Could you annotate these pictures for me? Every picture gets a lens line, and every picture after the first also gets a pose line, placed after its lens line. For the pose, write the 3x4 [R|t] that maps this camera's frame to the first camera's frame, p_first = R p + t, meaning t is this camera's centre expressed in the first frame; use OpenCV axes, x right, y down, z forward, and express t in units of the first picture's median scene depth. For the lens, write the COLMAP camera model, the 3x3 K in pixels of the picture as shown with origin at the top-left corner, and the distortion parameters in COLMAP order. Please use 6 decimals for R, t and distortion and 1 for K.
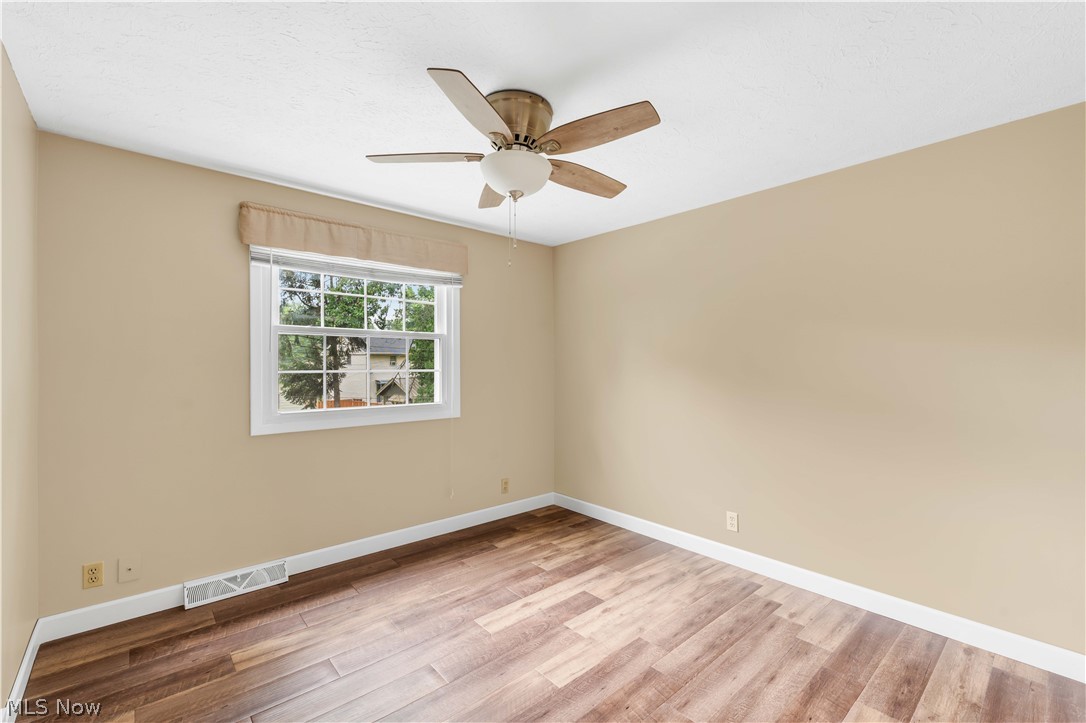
lens RADIAL K [[443.2, 0, 544.6], [0, 443.2, 360.5], [0, 0, 1]] dist [0.001495, 0.000031]
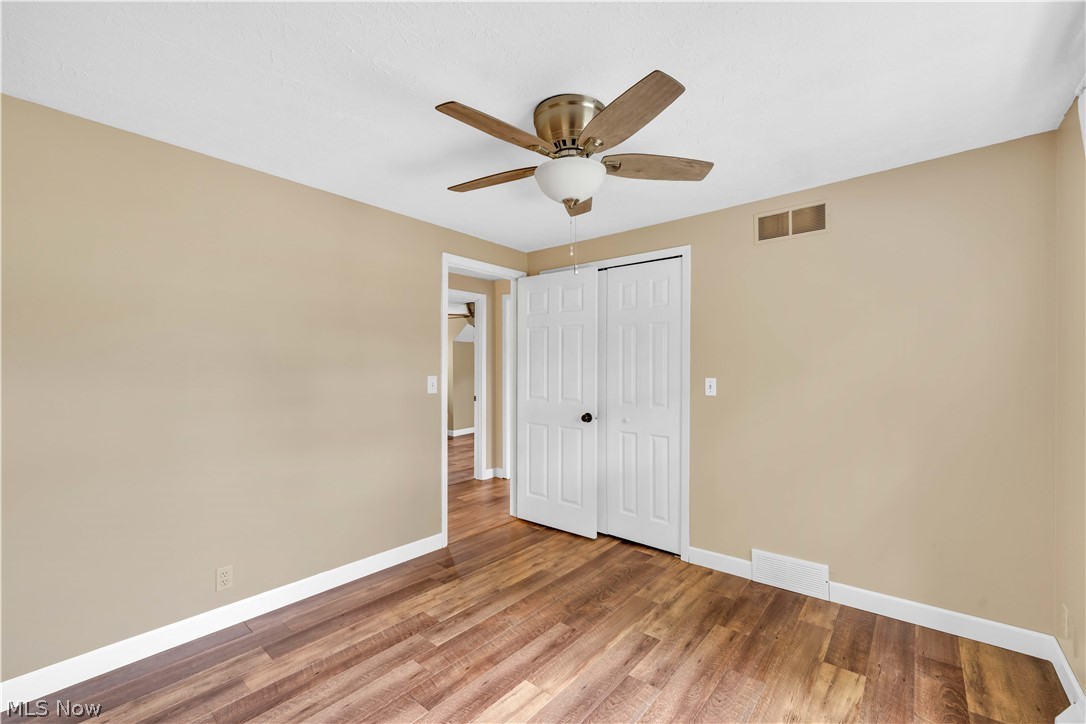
lens RADIAL K [[443.2, 0, 544.6], [0, 443.2, 361.0], [0, 0, 1]] dist [0.001495, 0.000031]
pose [[-0.988343, 0.000073, -0.152244, 0.145245], [0.003252, 0.999782, -0.020626, -0.015809], [0.152209, -0.020881, -0.988128, 1.986929]]
